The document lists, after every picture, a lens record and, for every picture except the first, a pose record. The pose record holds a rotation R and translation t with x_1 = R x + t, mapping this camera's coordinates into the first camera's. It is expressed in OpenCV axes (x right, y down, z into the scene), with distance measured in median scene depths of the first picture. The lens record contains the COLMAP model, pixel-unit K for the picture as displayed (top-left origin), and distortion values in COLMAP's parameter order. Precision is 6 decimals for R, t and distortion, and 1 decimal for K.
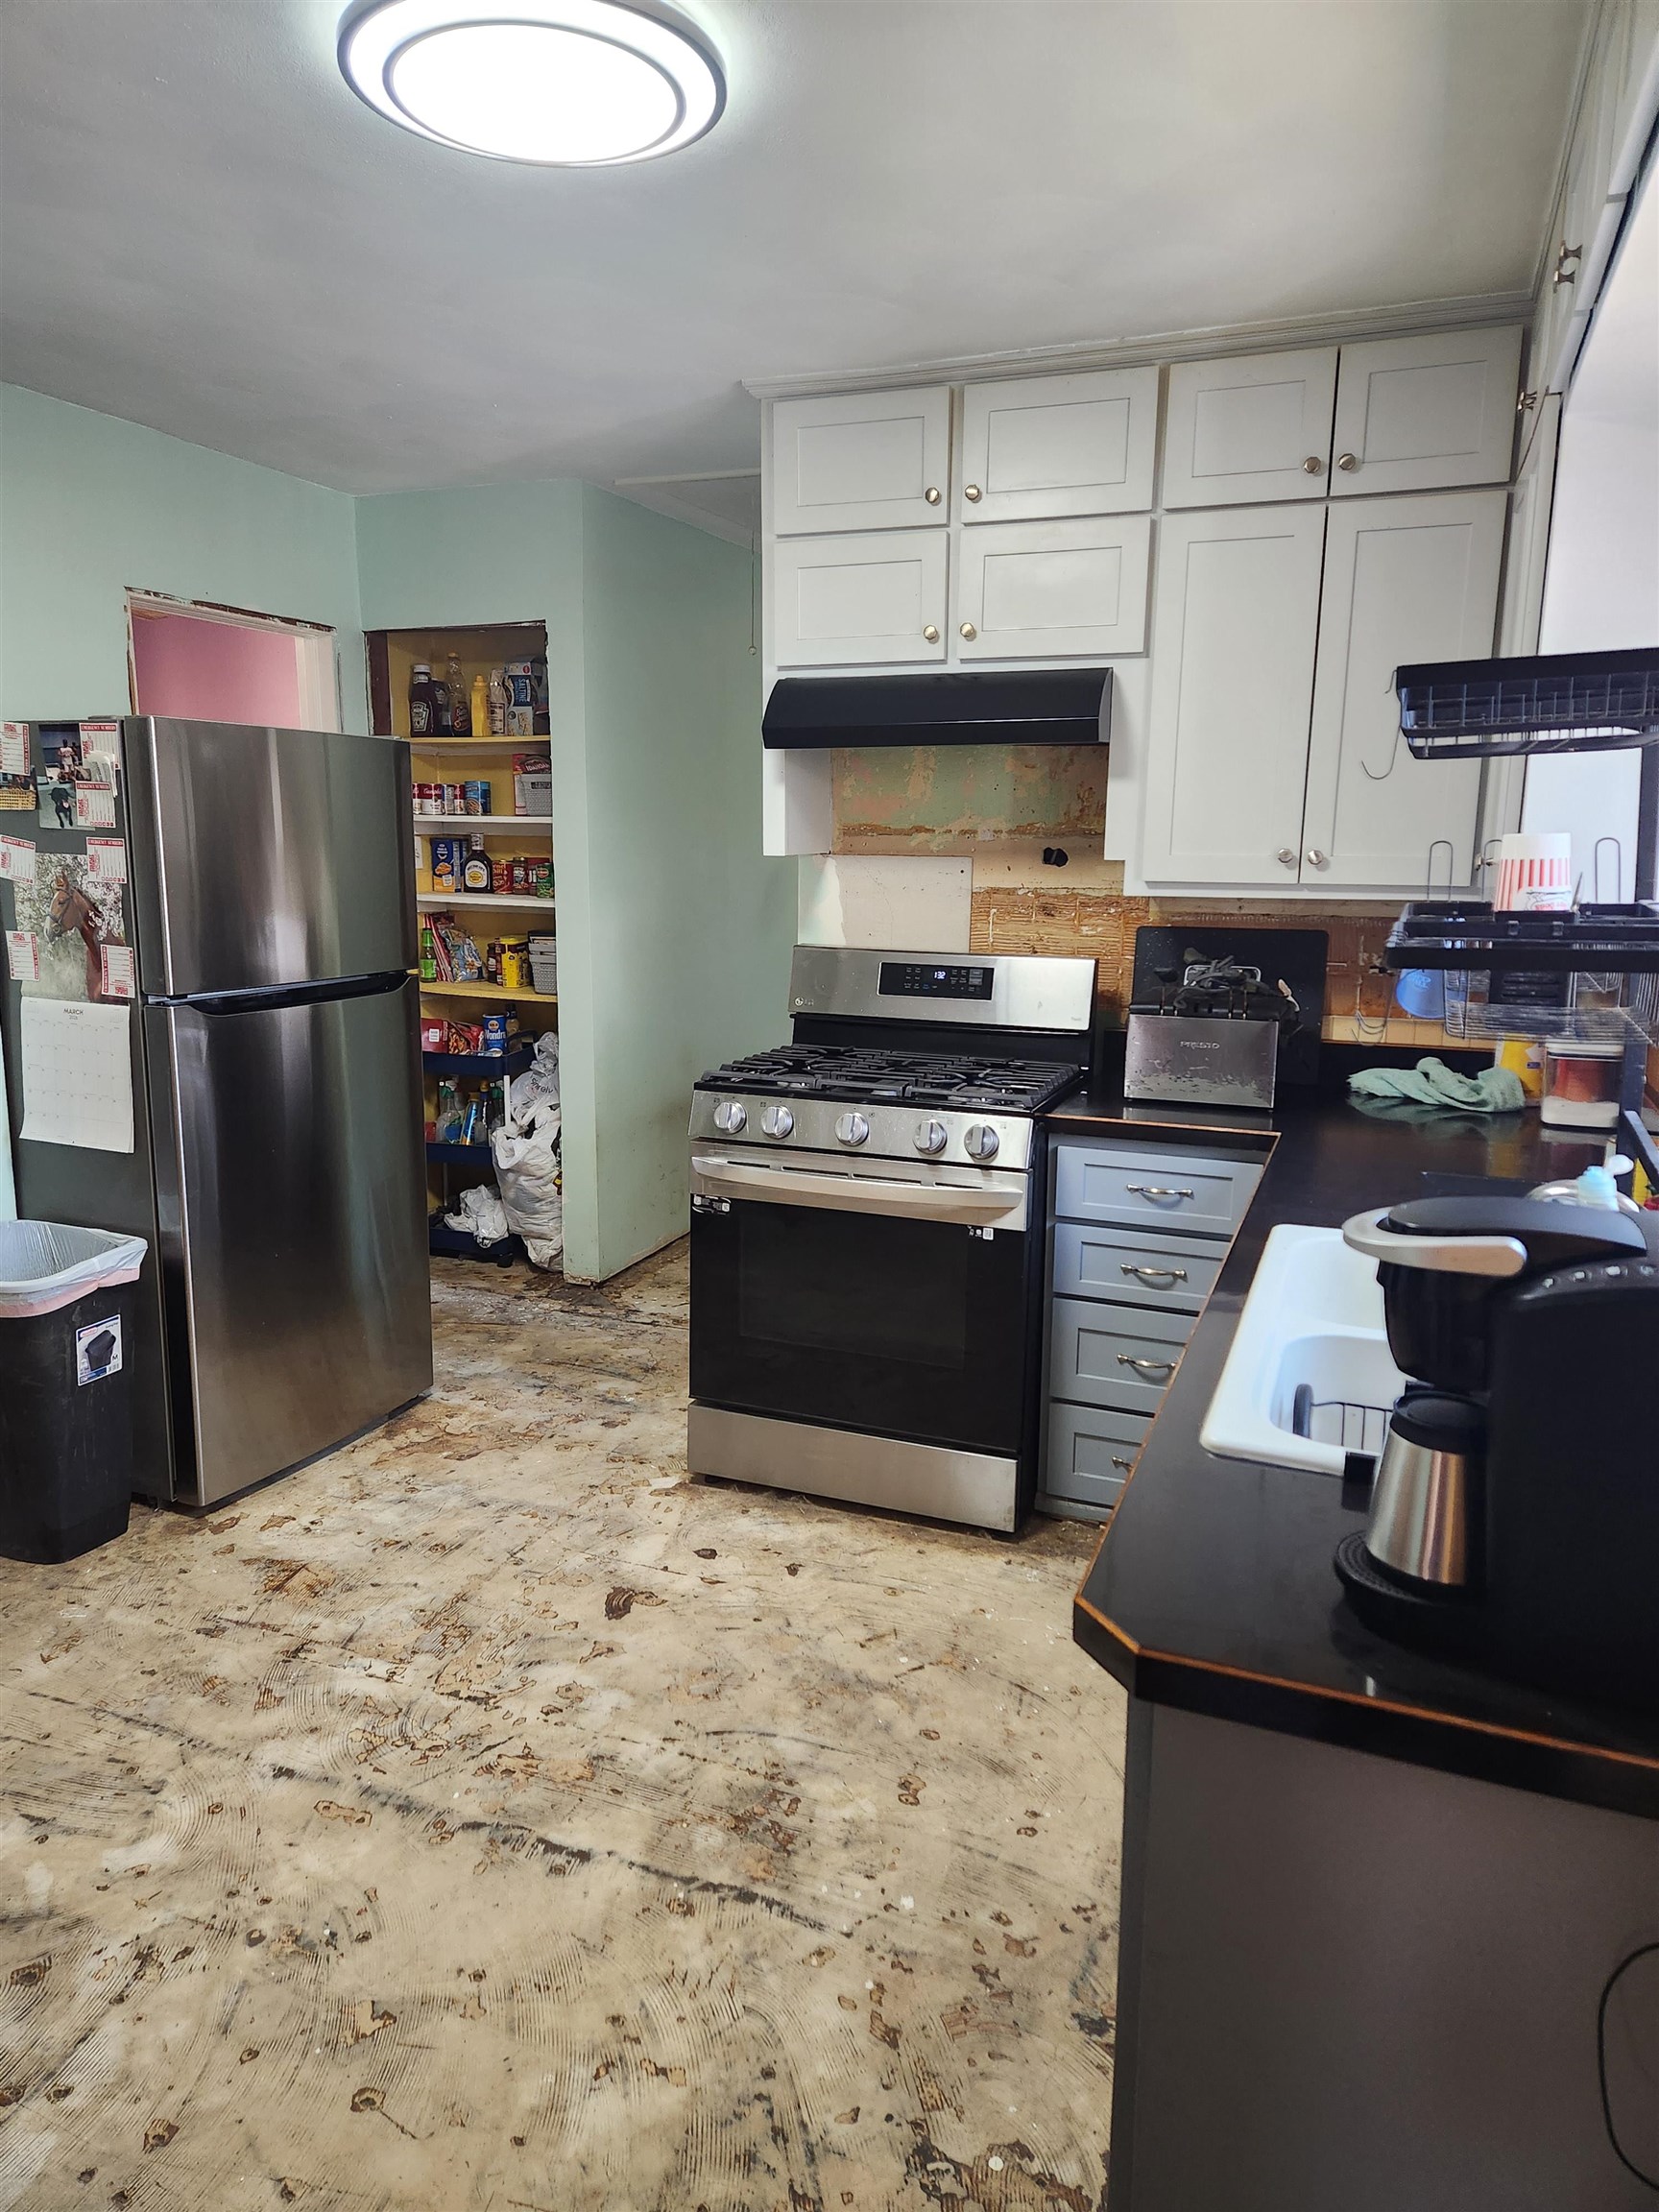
lens RADIAL K [[1449.5, 0, 836.7], [0, 1449.5, 1071.5], [0, 0, 1]] dist [0.079291, -0.066376]
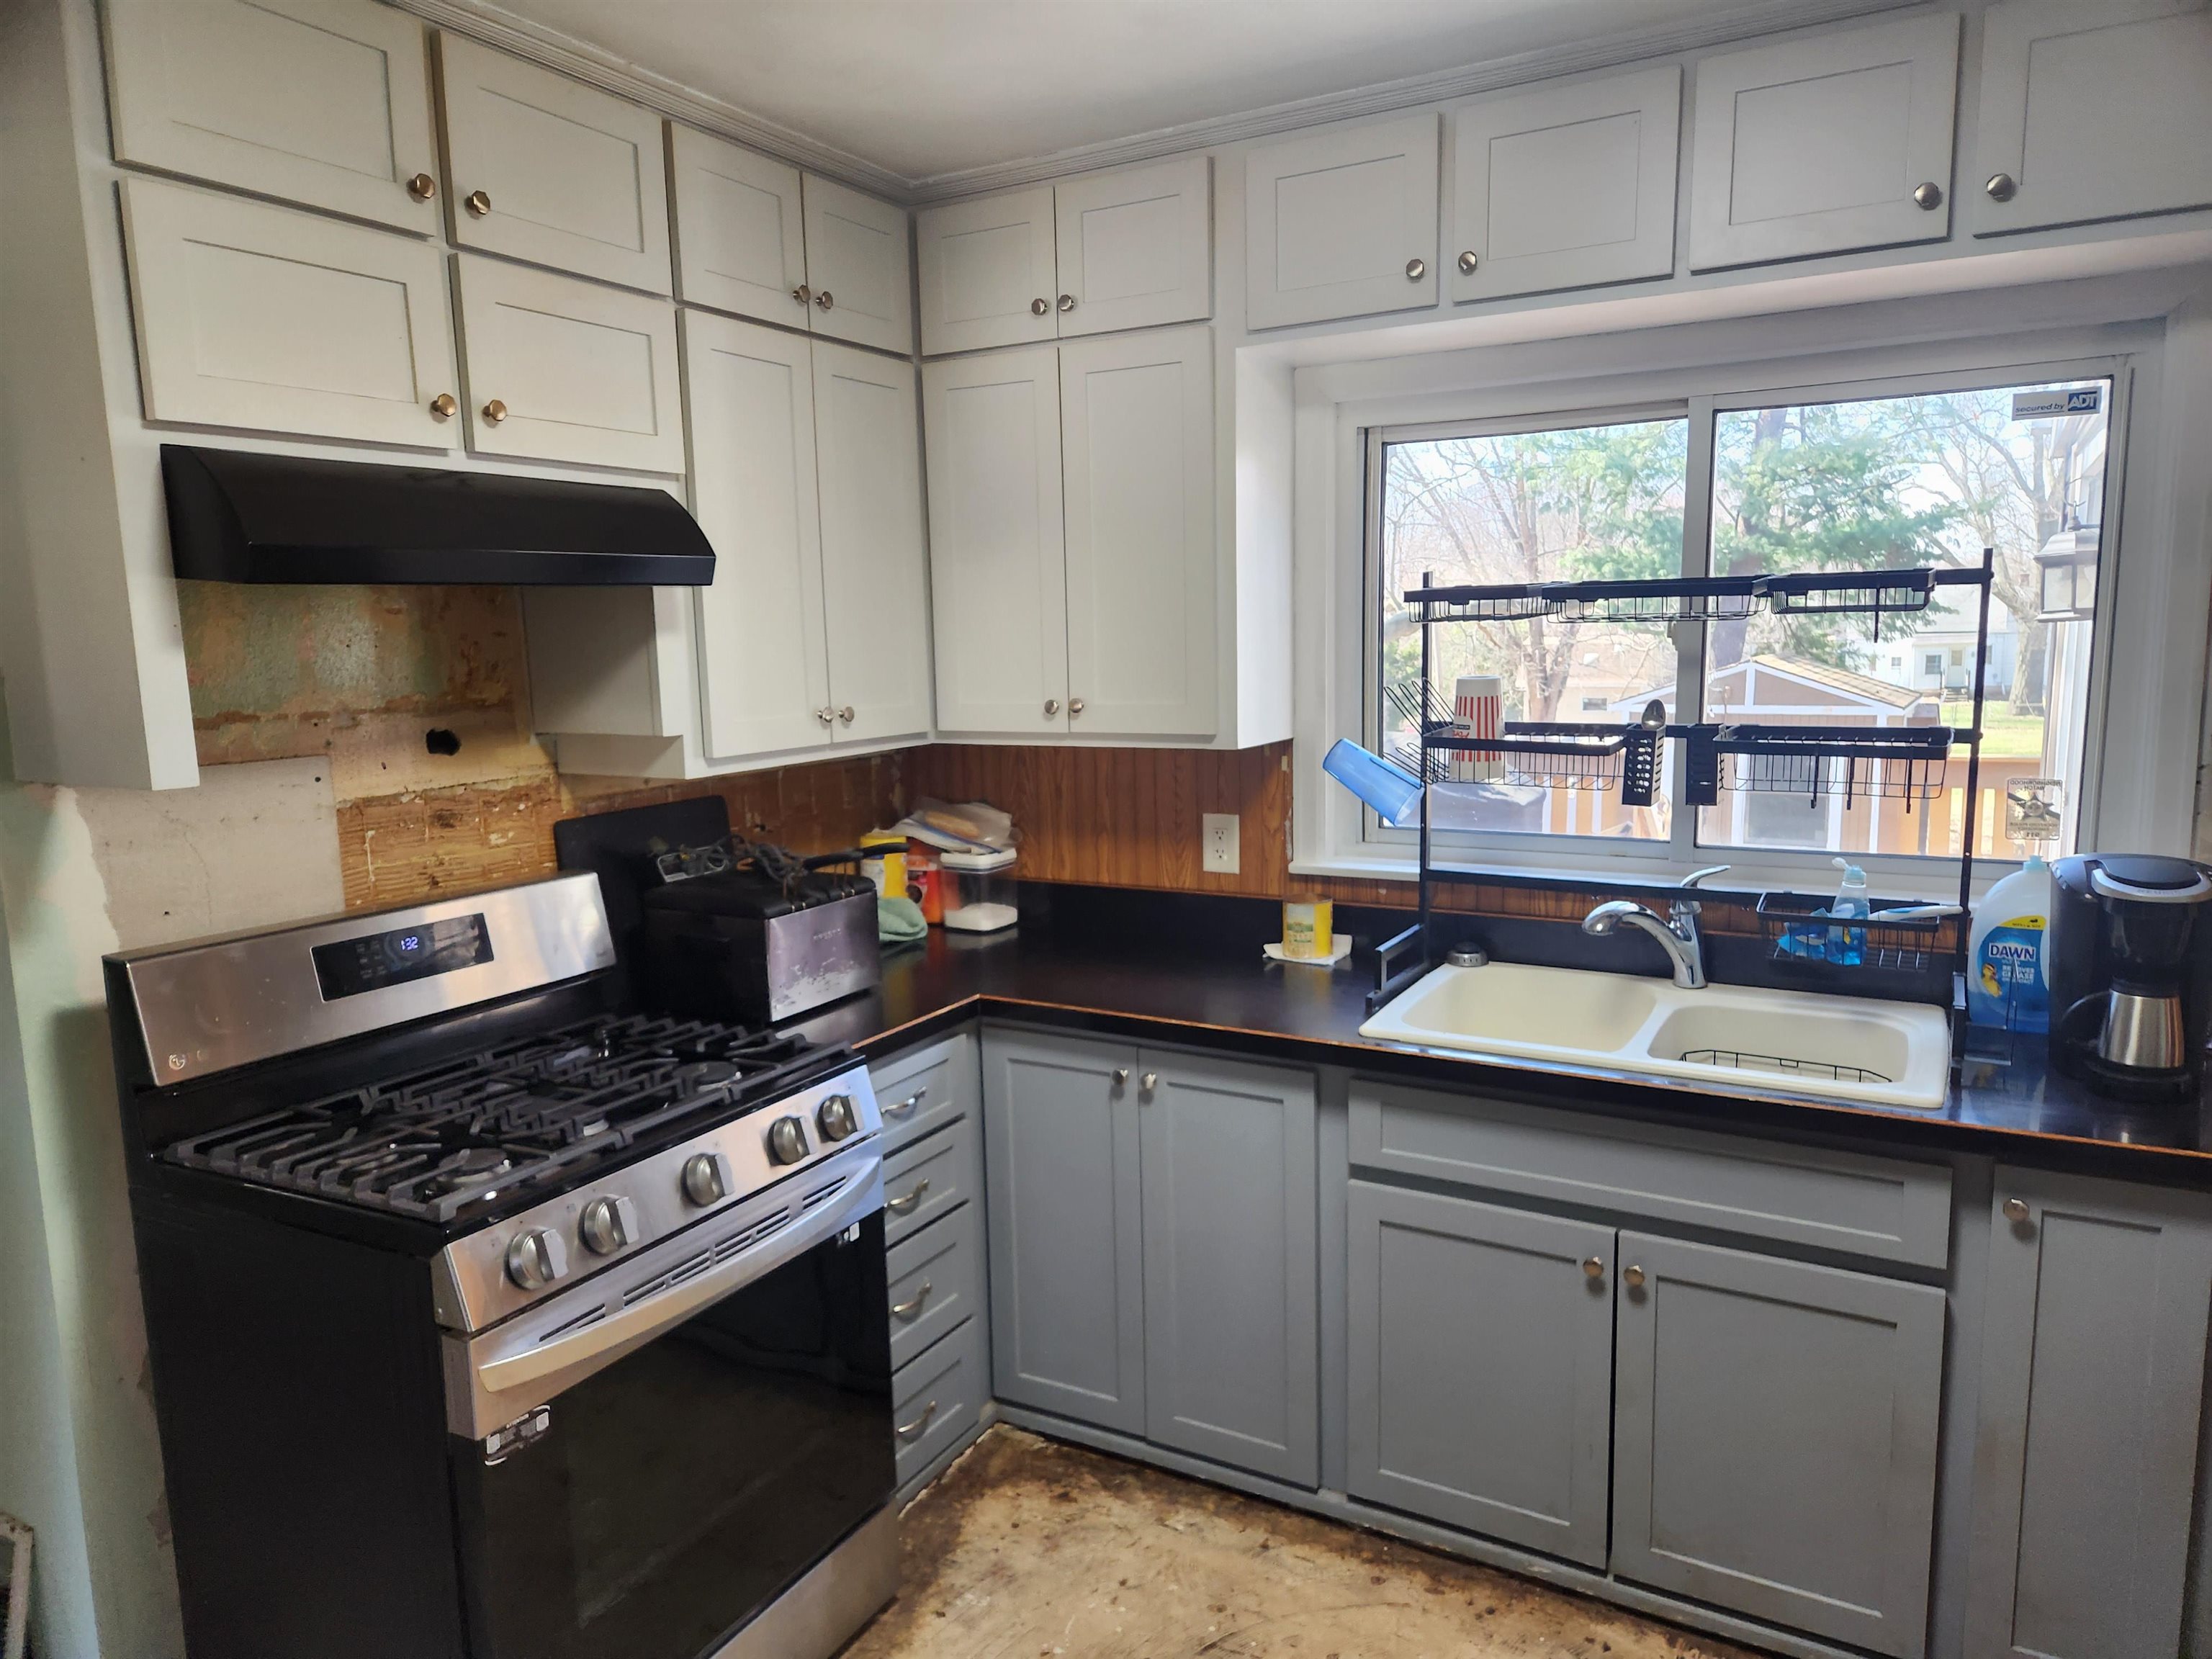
lens RADIAL K [[1449.5, 0, 1095.4], [0, 1449.5, 836.6], [0, 0, 1]] dist [0.079291, -0.066376]
pose [[0.143300, -0.153611, 0.977685, -0.494130], [0.191357, 0.973540, 0.124913, -0.133157], [-0.971003, 0.169187, 0.168902, 0.598466]]
